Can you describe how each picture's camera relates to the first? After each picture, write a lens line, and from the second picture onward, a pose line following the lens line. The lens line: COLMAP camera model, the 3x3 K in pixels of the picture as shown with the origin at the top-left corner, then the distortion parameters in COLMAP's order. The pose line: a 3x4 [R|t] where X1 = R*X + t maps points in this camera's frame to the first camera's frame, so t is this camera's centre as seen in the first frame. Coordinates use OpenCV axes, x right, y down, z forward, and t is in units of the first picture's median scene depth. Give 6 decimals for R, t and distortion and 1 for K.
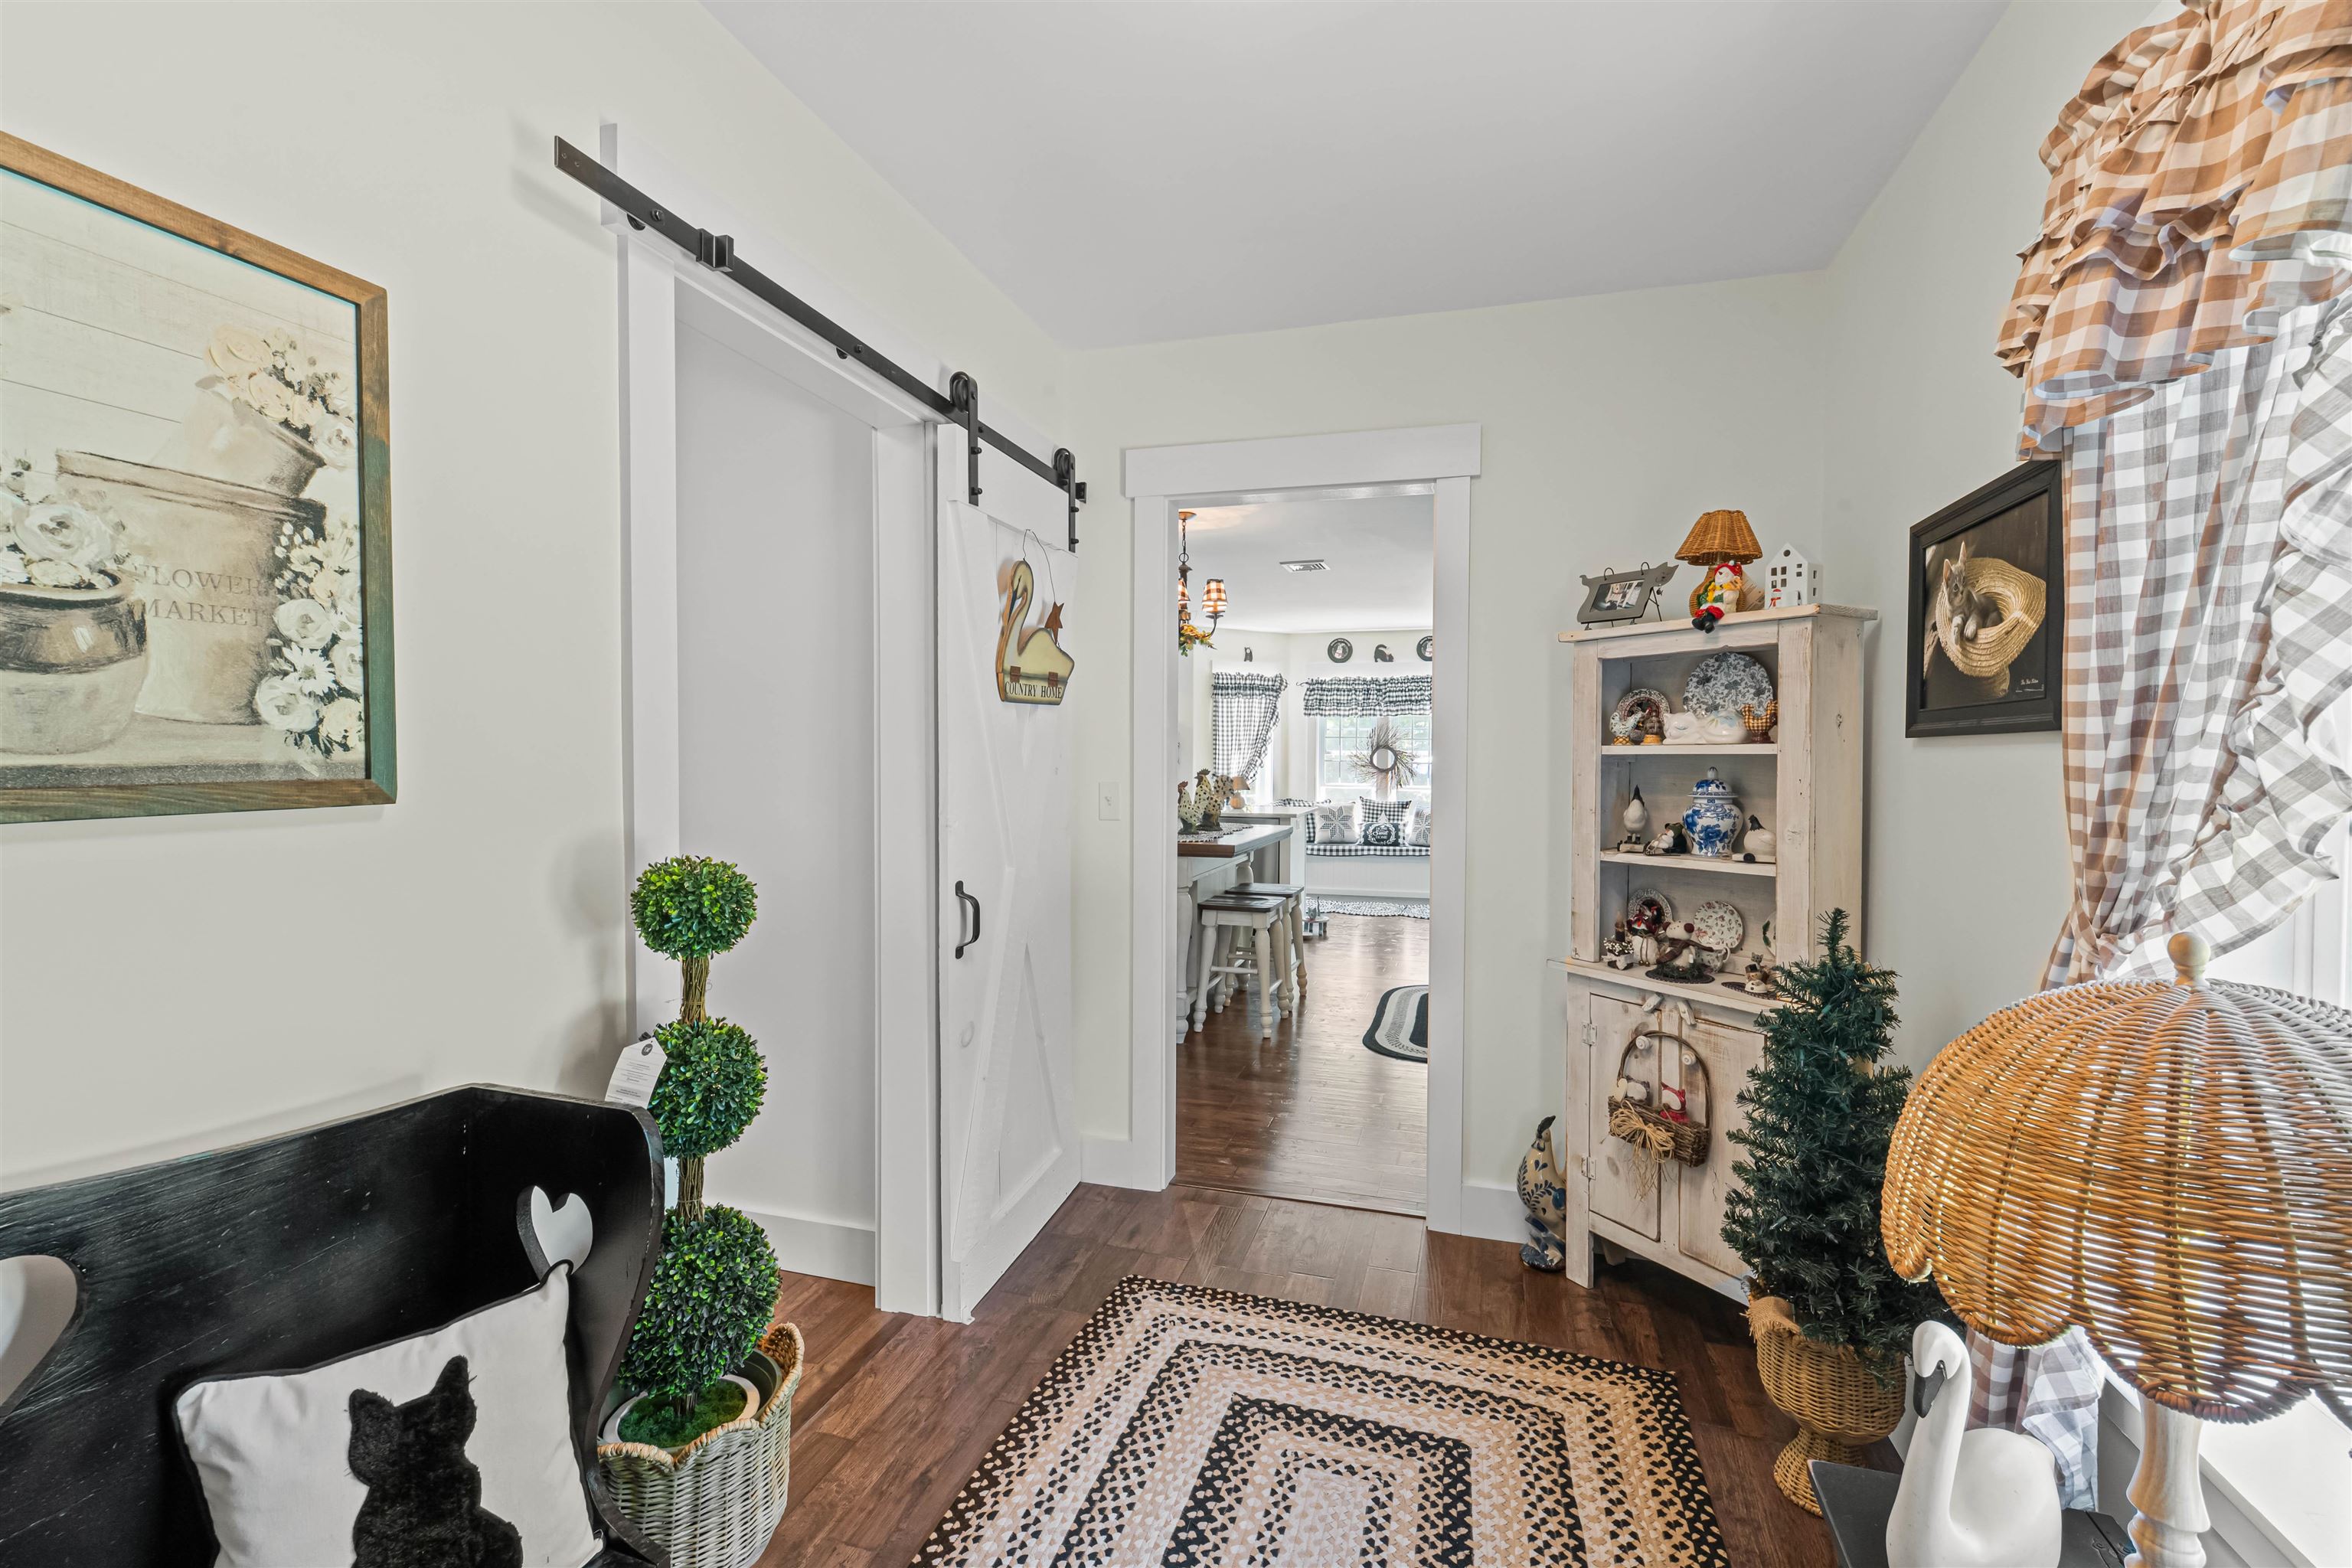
lens RADIAL K [[1019.7, 0, 1187.1], [0, 1019.7, 783.4], [0, 0, 1]] dist [0.004880, 0.000455]
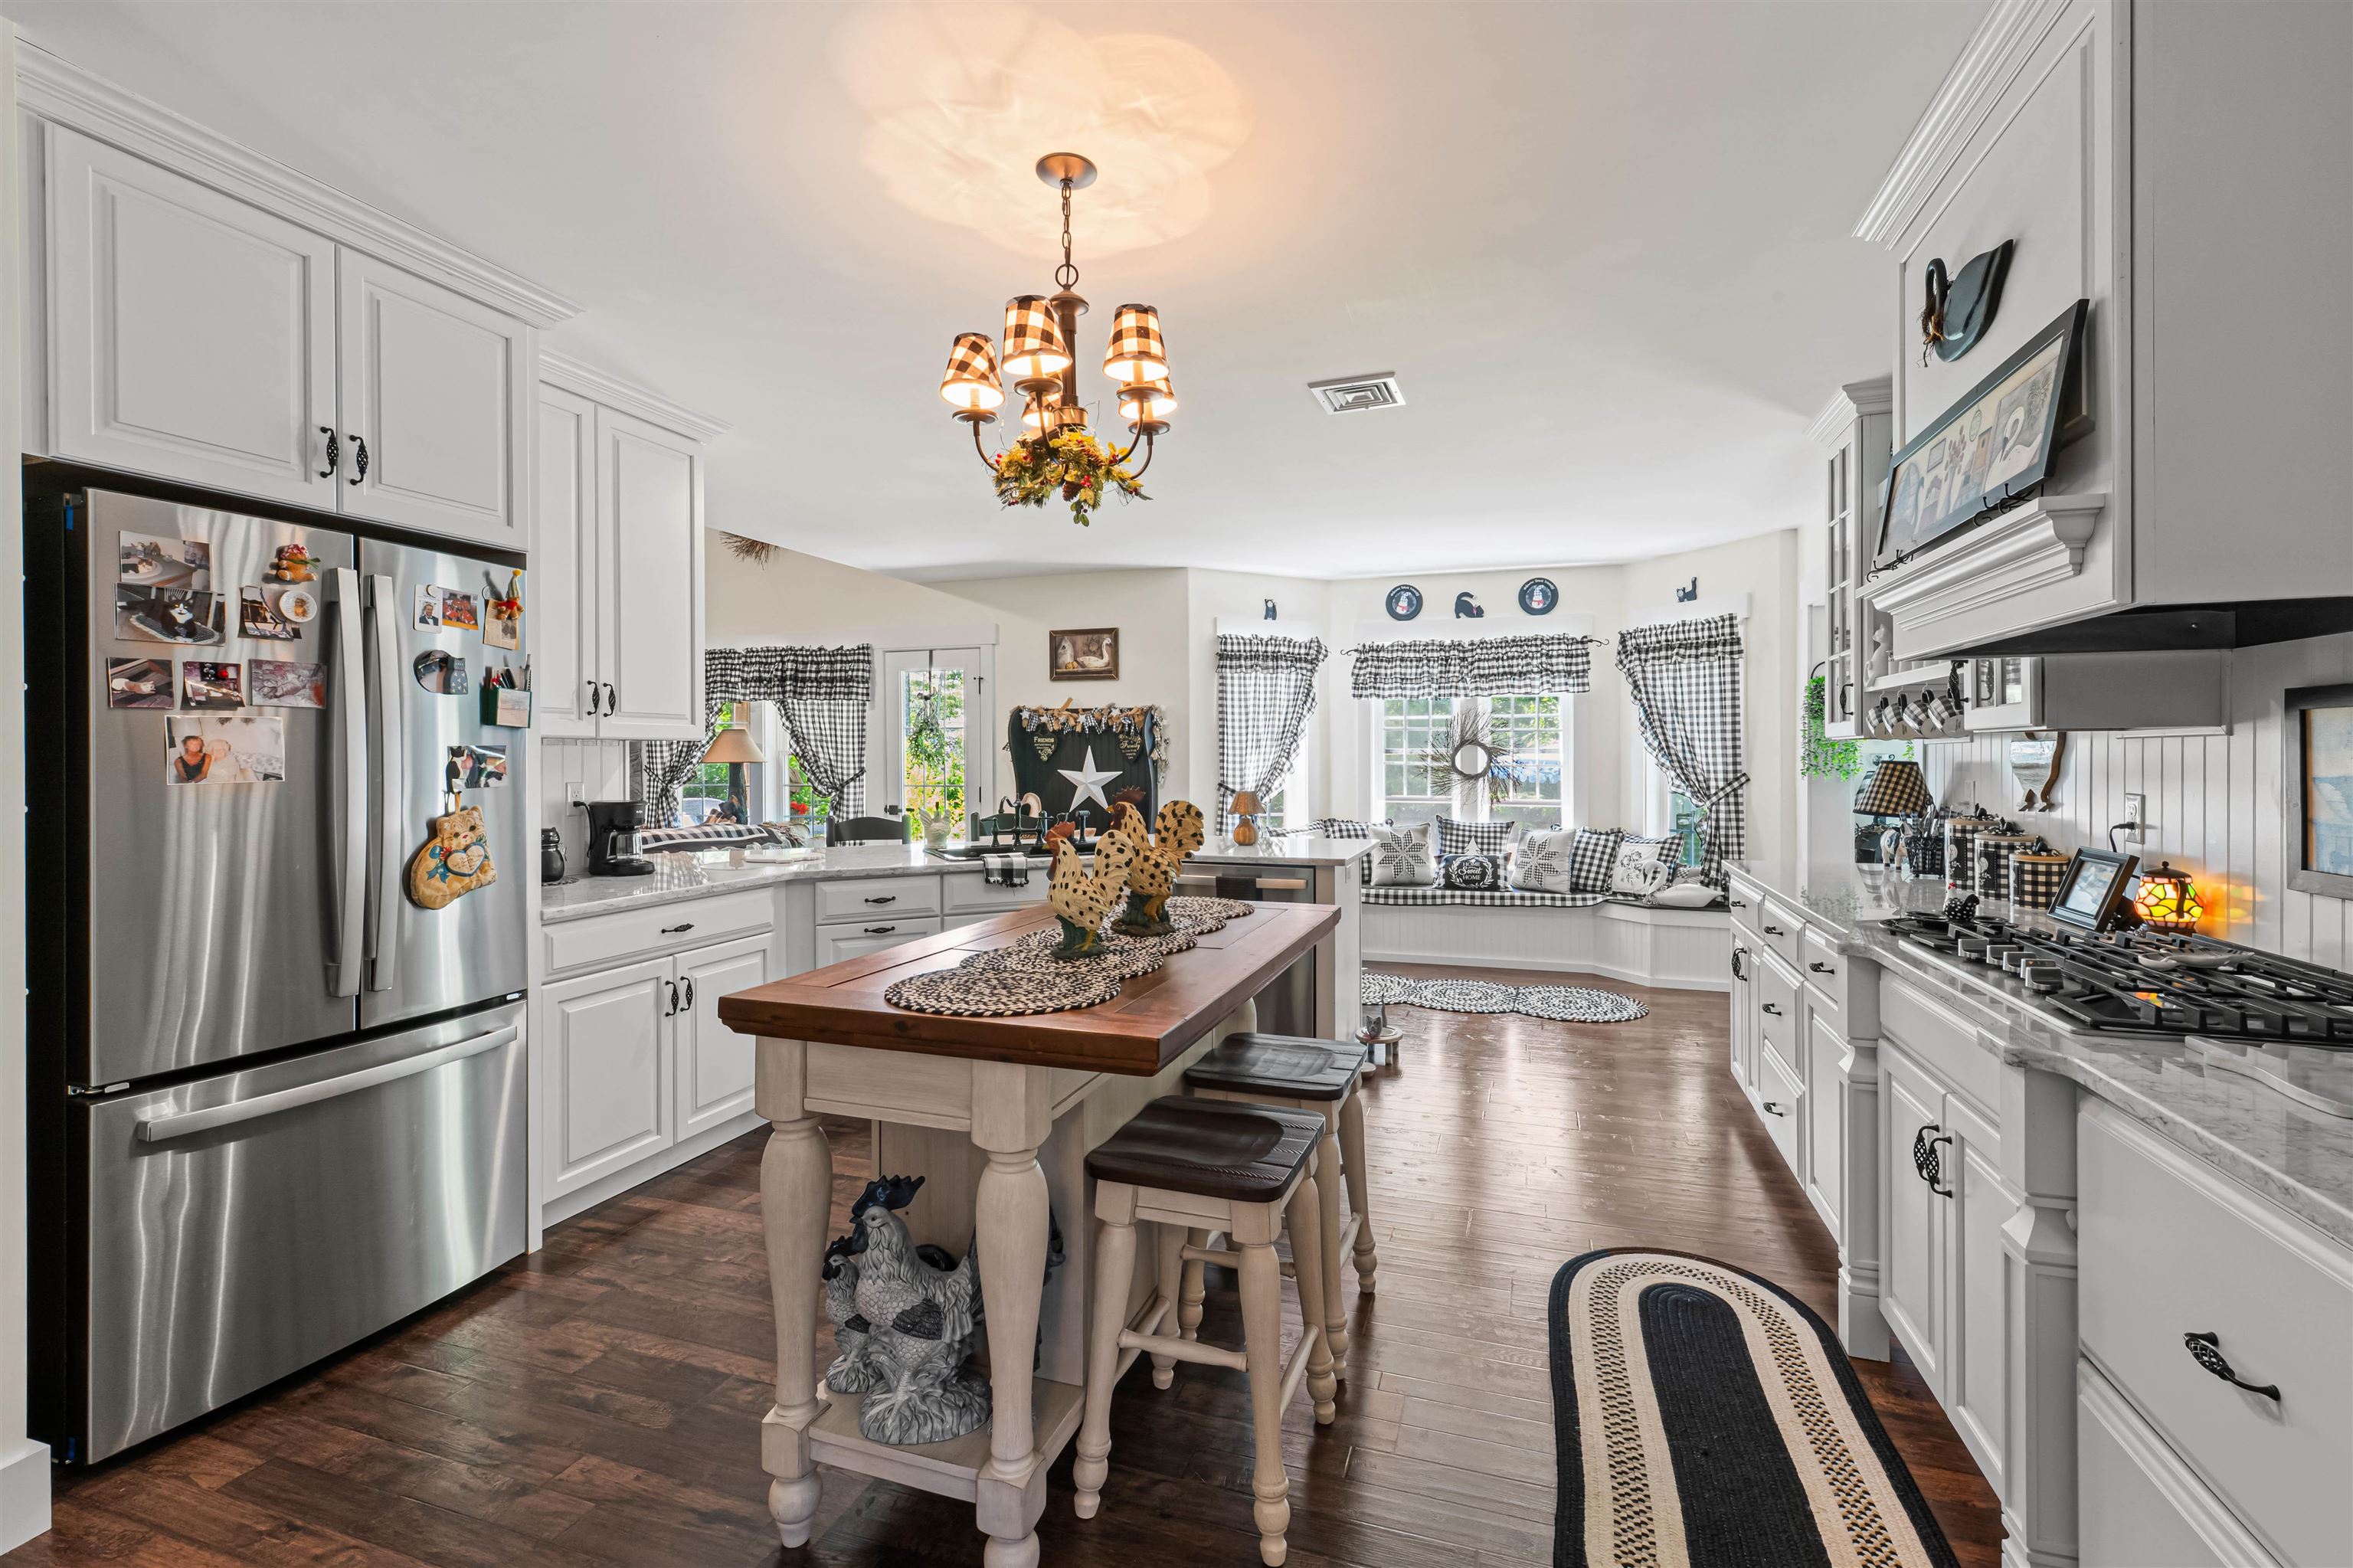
lens RADIAL K [[1020.1, 0, 1187.6], [0, 1020.1, 783.4], [0, 0, 1]] dist [0.004880, 0.000455]
pose [[0.999135, -0.008050, -0.040807, 0.031894], [0.008020, 0.999967, -0.000888, -0.009071], [0.040813, 0.000560, 0.999167, 0.315457]]
